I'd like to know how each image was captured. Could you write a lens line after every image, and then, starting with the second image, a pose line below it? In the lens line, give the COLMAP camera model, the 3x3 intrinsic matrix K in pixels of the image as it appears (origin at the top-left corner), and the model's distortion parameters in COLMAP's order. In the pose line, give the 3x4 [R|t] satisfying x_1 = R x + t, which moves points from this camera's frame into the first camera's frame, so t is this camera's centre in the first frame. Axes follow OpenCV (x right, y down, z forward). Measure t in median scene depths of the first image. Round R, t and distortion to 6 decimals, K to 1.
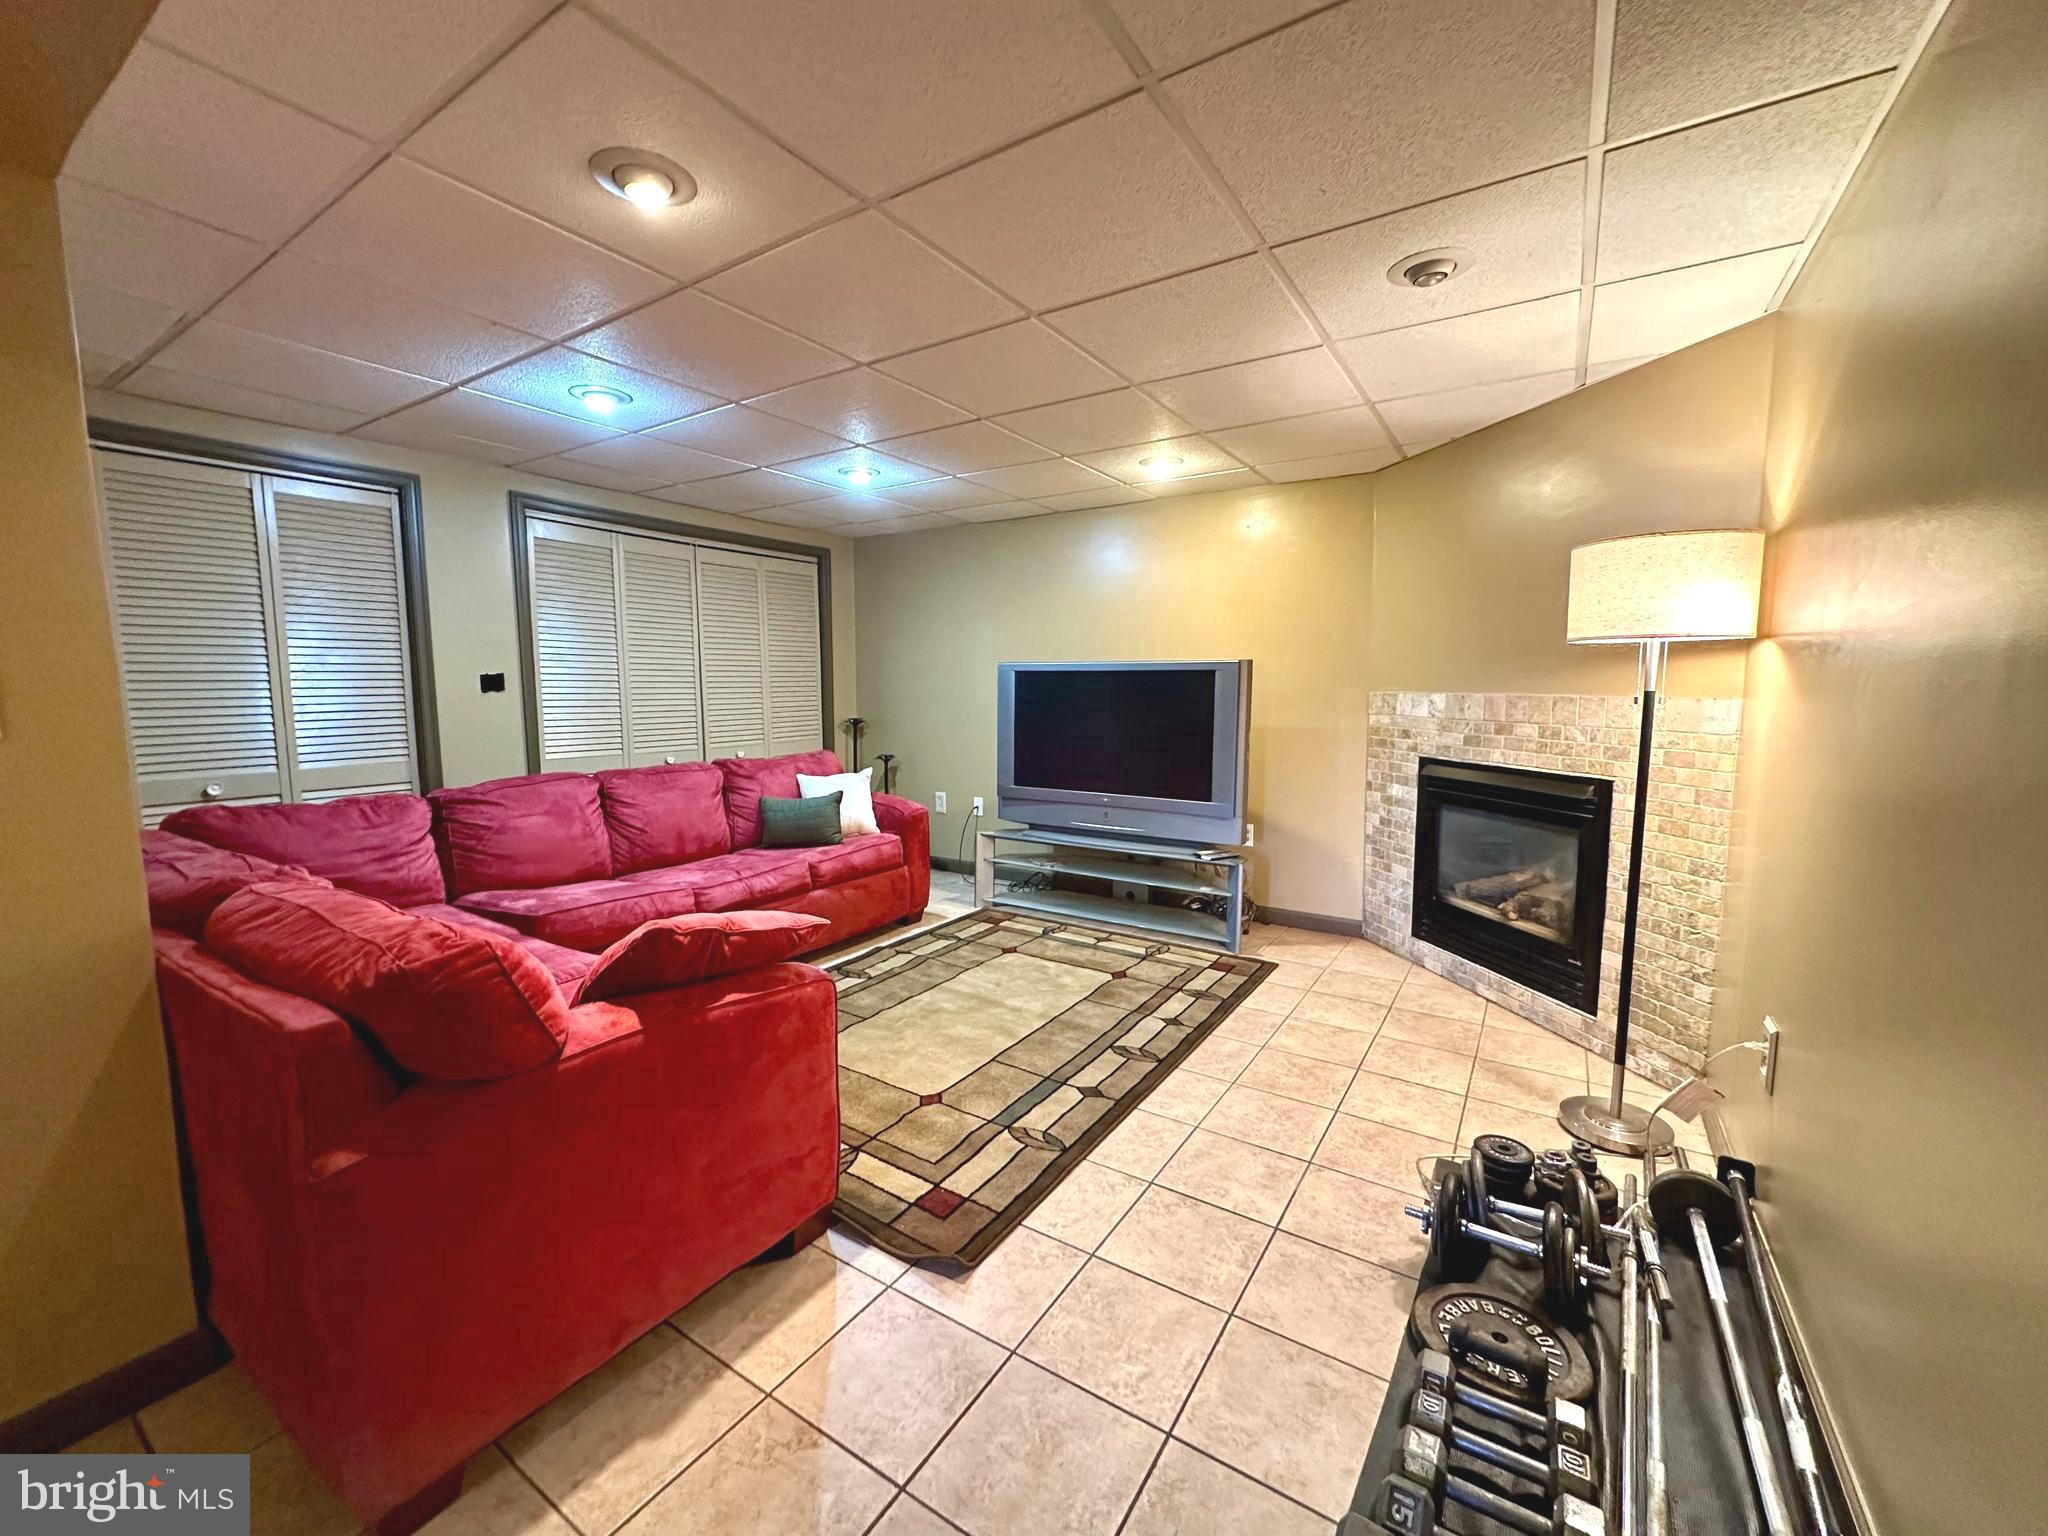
lens RADIAL K [[817.4, 0, 1022.1], [0, 817.4, 768.1], [0, 0, 1]] dist [-0.000635, 0.000865]
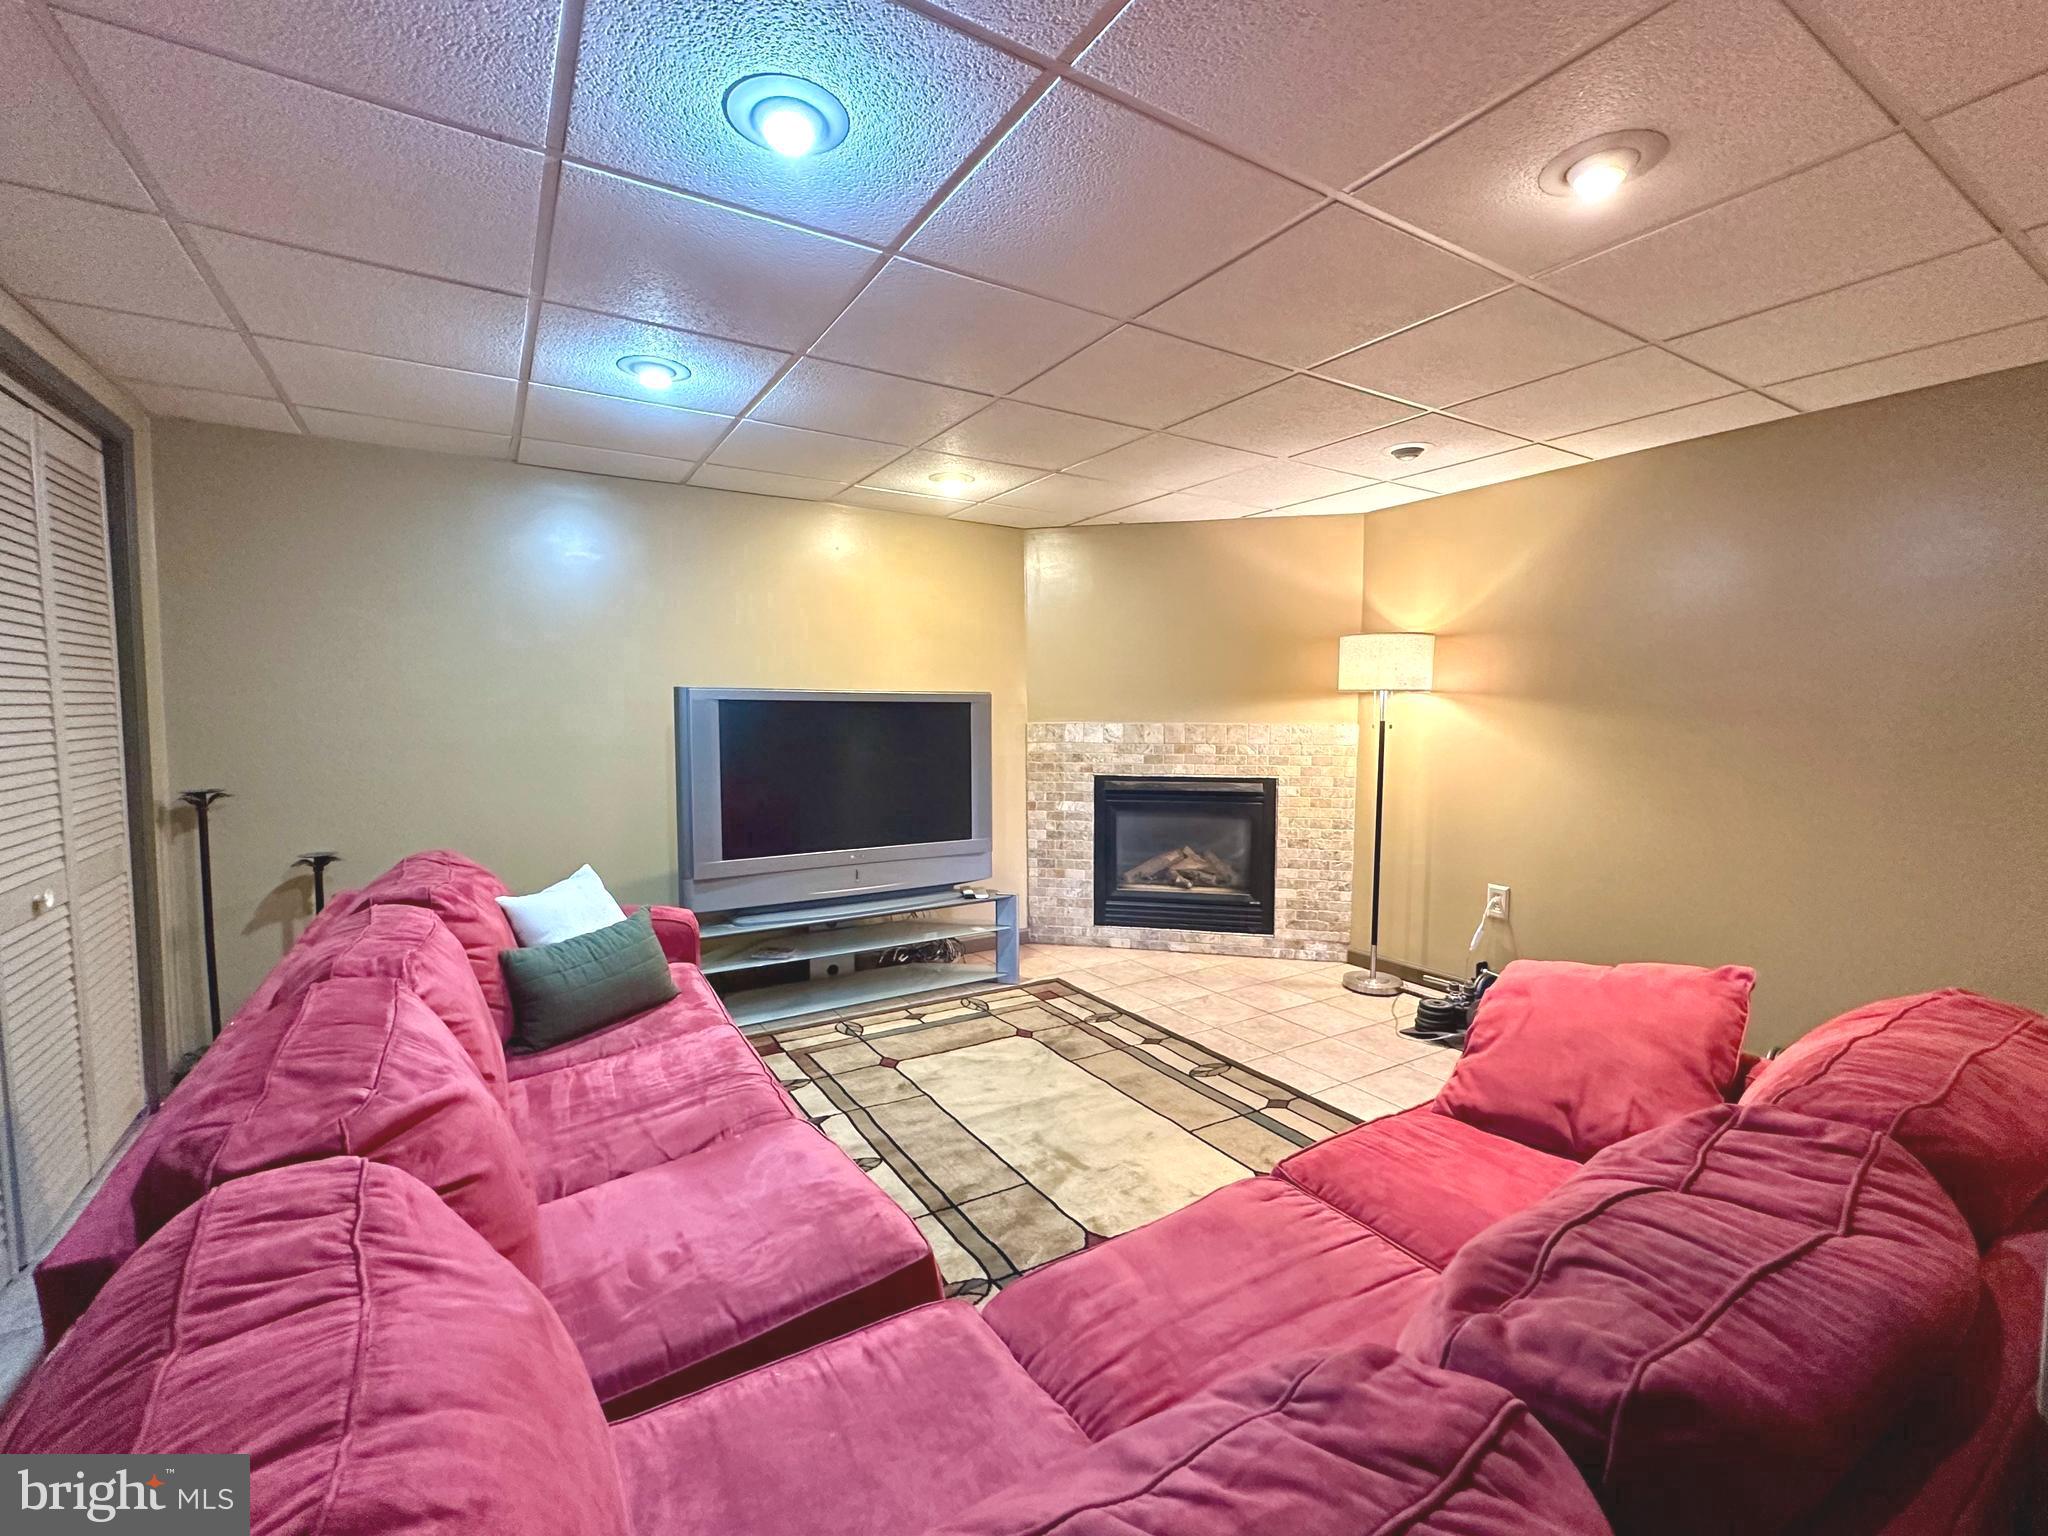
lens RADIAL K [[877.6, 0, 1024.0], [0, 877.6, 768.0], [0, 0, 1]] dist [0.000391, 0.000011]
pose [[0.426987, -0.062429, 0.902100, -0.776022], [0.093432, 0.995320, 0.024656, -0.071138], [-0.899418, 0.073757, 0.430822, 0.566853]]
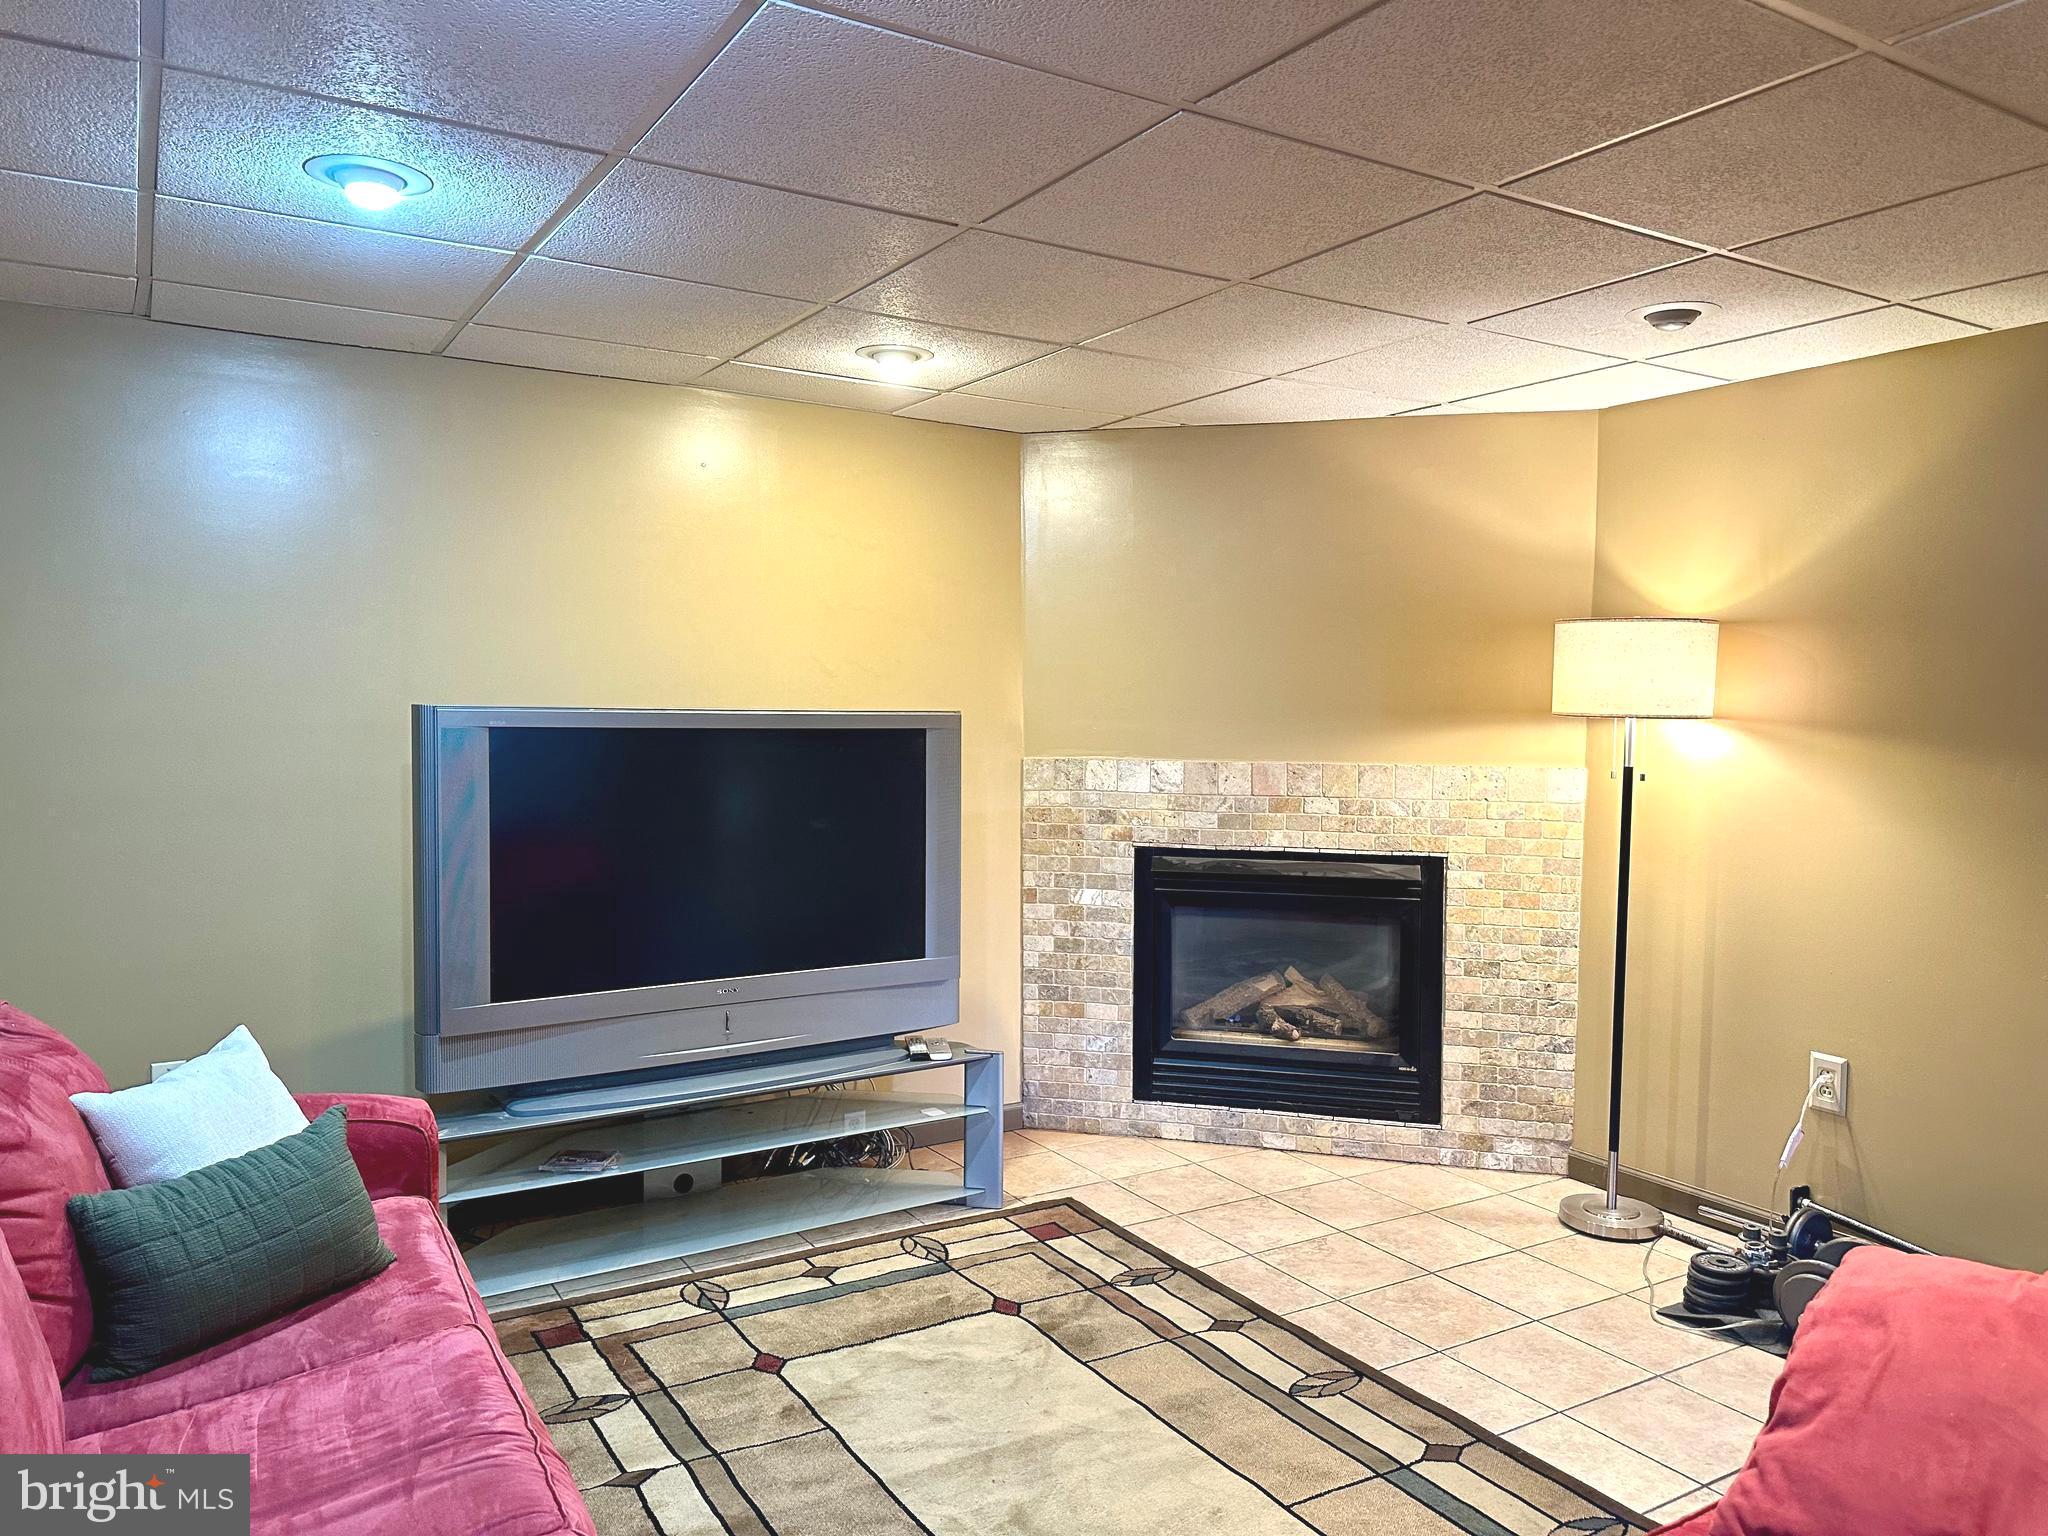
lens RADIAL K [[1432.2, 0, 1024.0], [0, 1432.2, 768.0], [0, 0, 1]] dist [0.127666, -0.223632]
pose [[0.434455, -0.042219, 0.899703, -0.735662], [0.083951, 0.996450, 0.006220, -0.105984], [-0.896772, 0.072829, 0.436457, 0.564170]]
